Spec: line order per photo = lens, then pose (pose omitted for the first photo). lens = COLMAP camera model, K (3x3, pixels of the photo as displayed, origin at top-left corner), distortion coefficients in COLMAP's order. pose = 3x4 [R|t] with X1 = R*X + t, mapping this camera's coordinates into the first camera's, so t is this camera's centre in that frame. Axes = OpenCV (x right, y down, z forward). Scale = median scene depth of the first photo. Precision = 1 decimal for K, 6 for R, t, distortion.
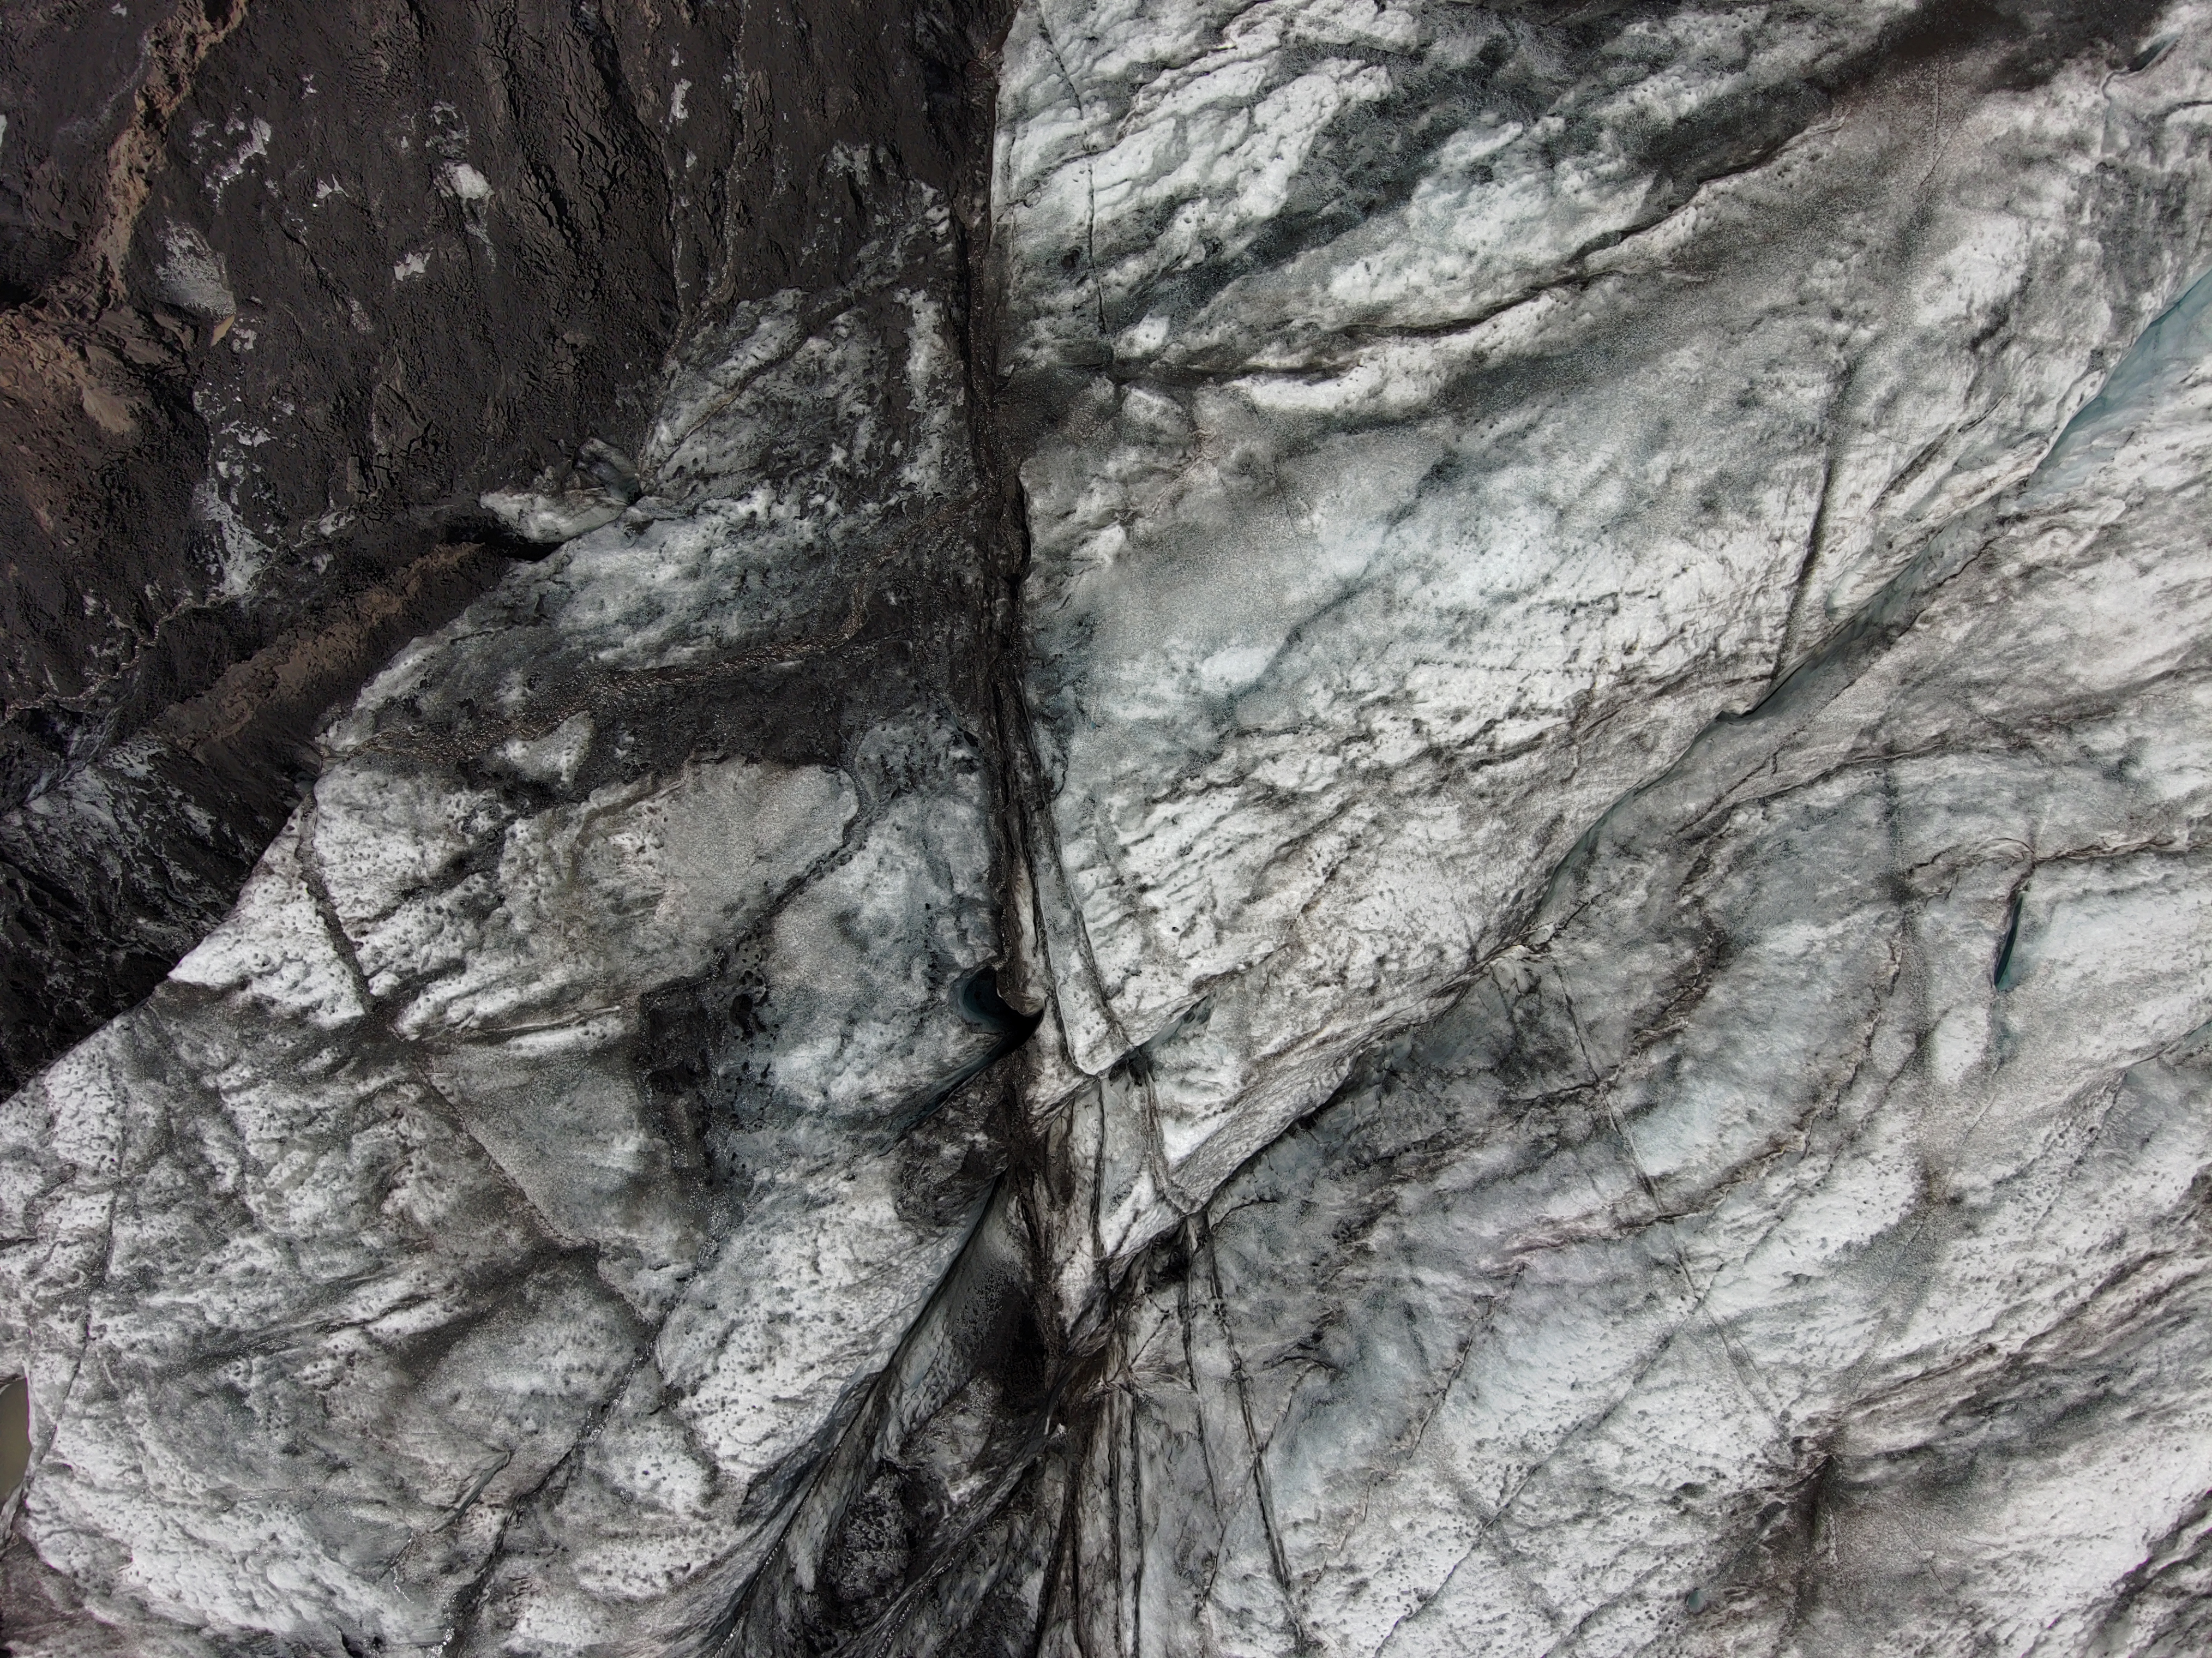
lens RADIAL K [[1357.0, 0, 1109.6], [0, 1357.0, 845.3], [0, 0, 1]] dist [0.131937, -0.183558]
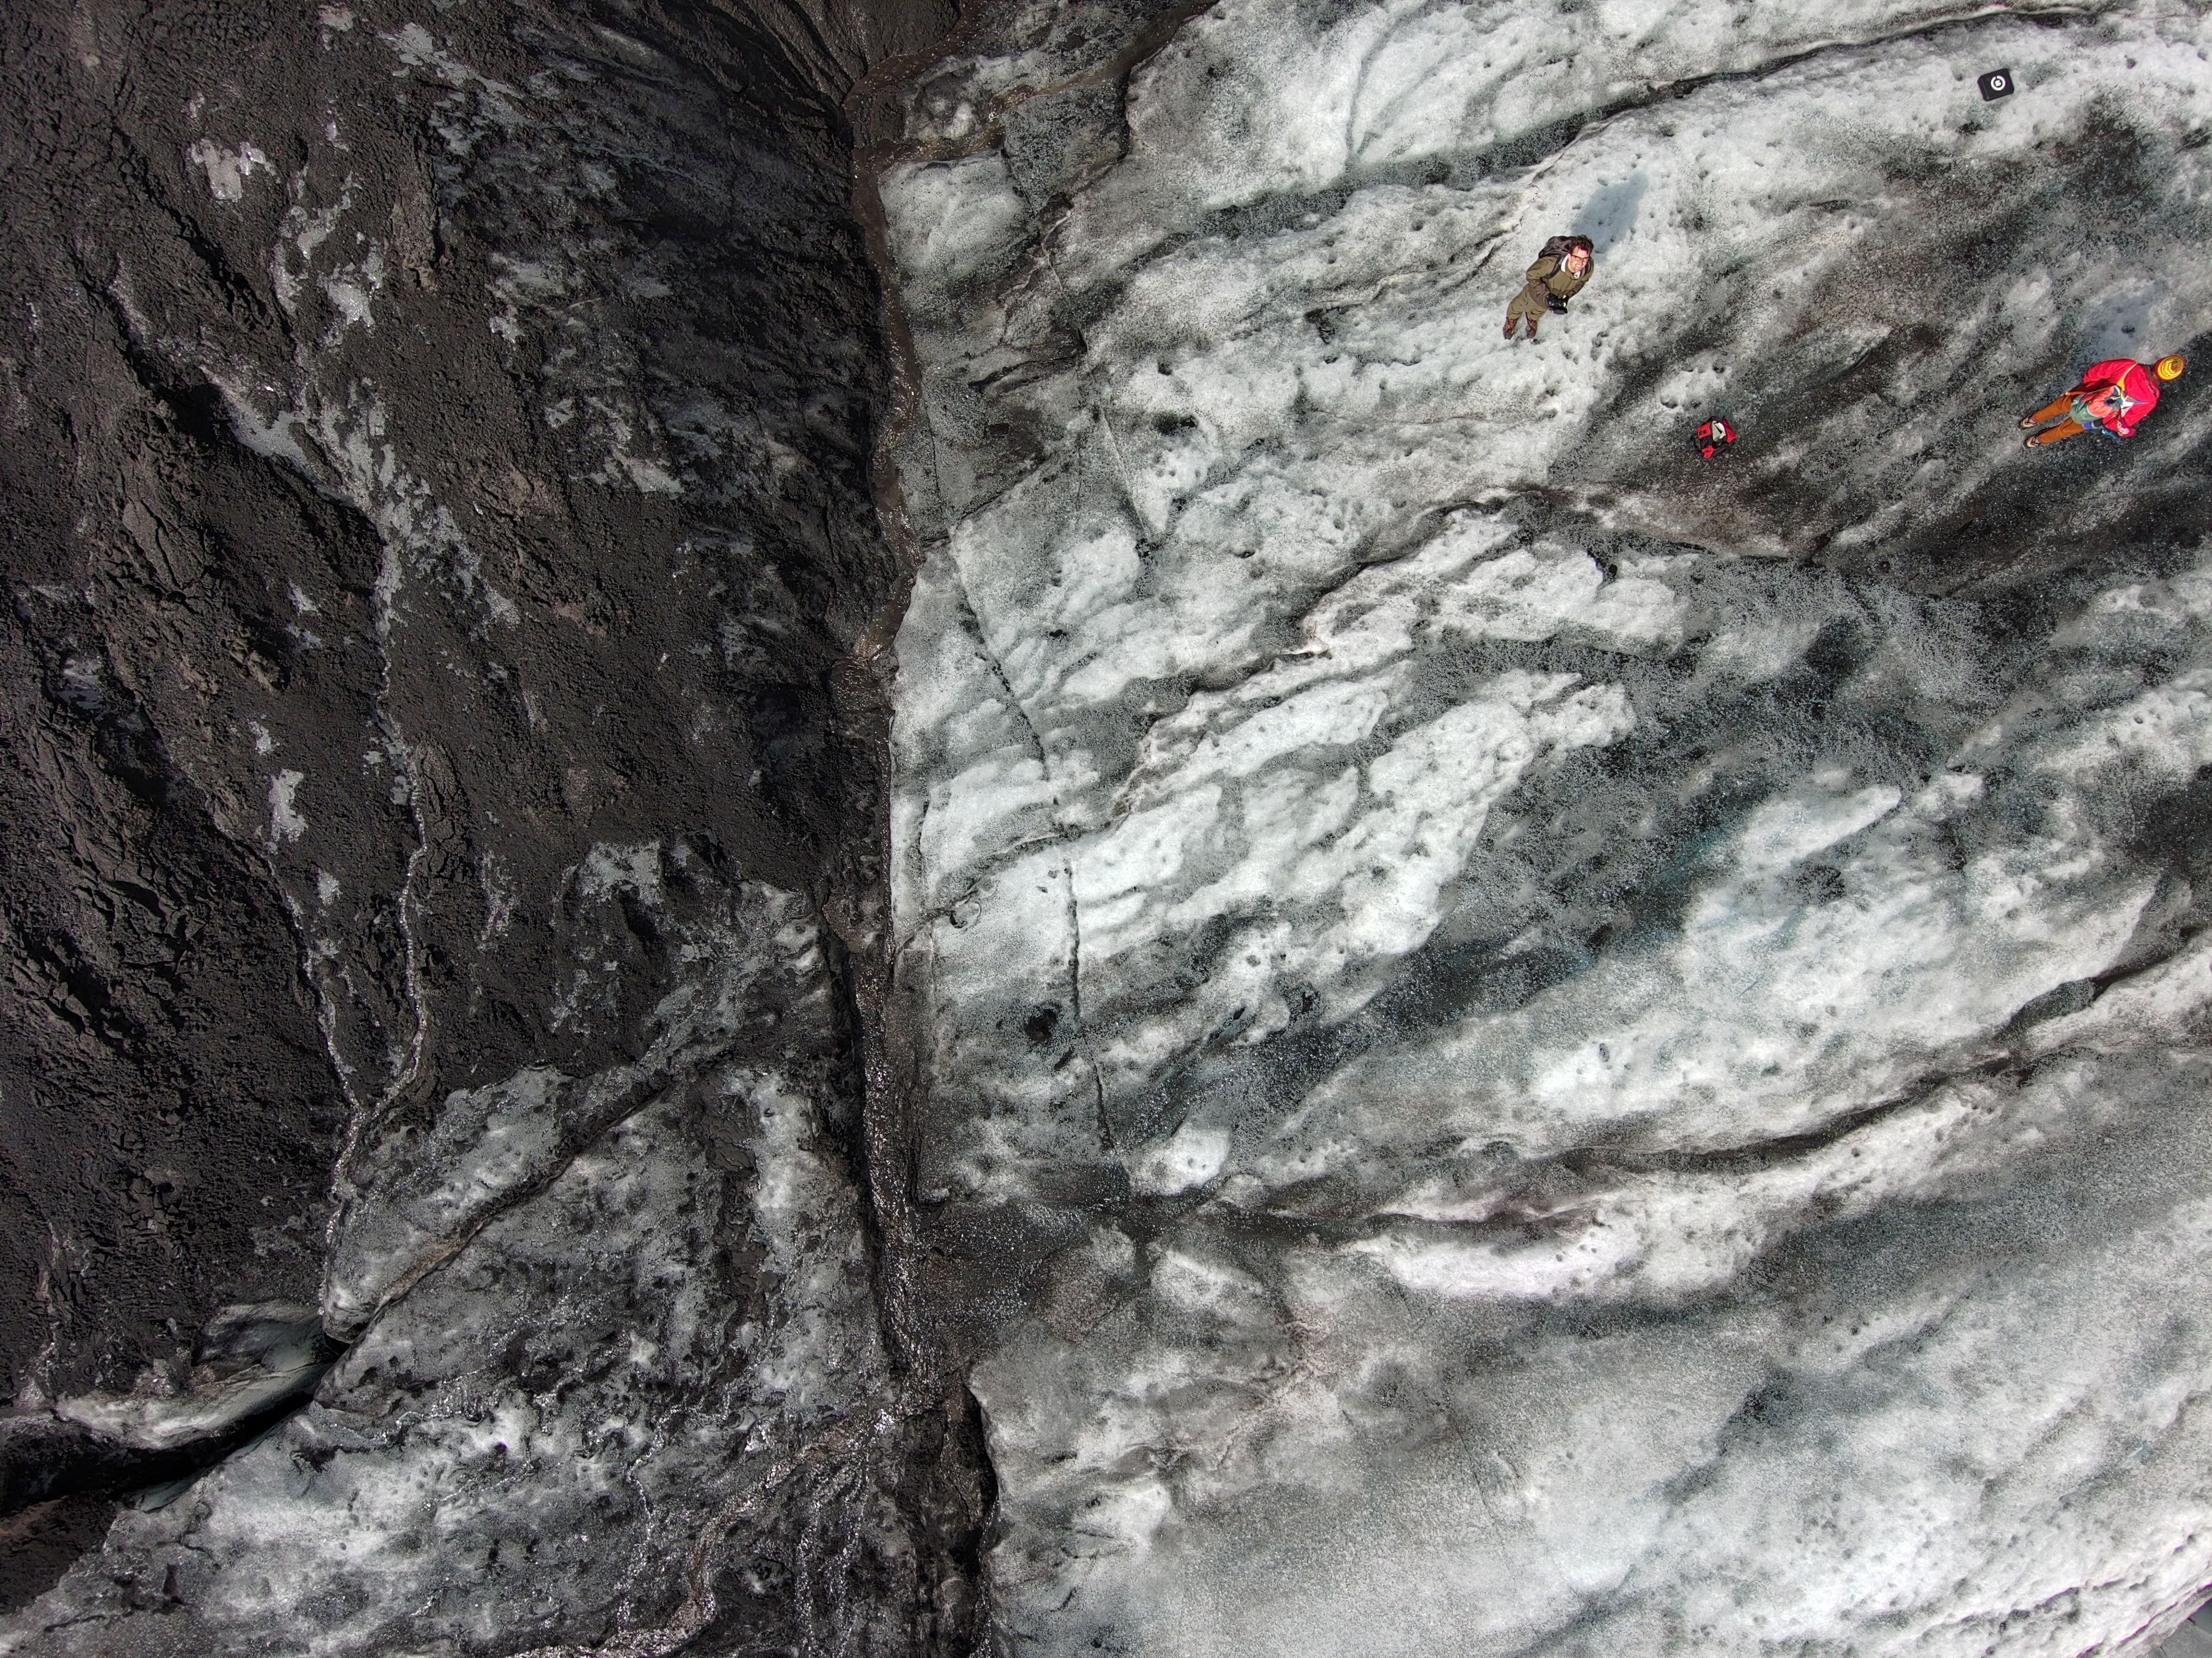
lens RADIAL K [[1337.4, 0, 1107.7], [0, 1337.4, 849.7], [0, 0, 1]] dist [0.116094, -0.156086]
pose [[0.998219, -0.059634, -0.001369, 0.002805], [0.059649, 0.997830, 0.027880, -0.505792], [-0.000296, -0.027912, 0.999610, 0.471290]]
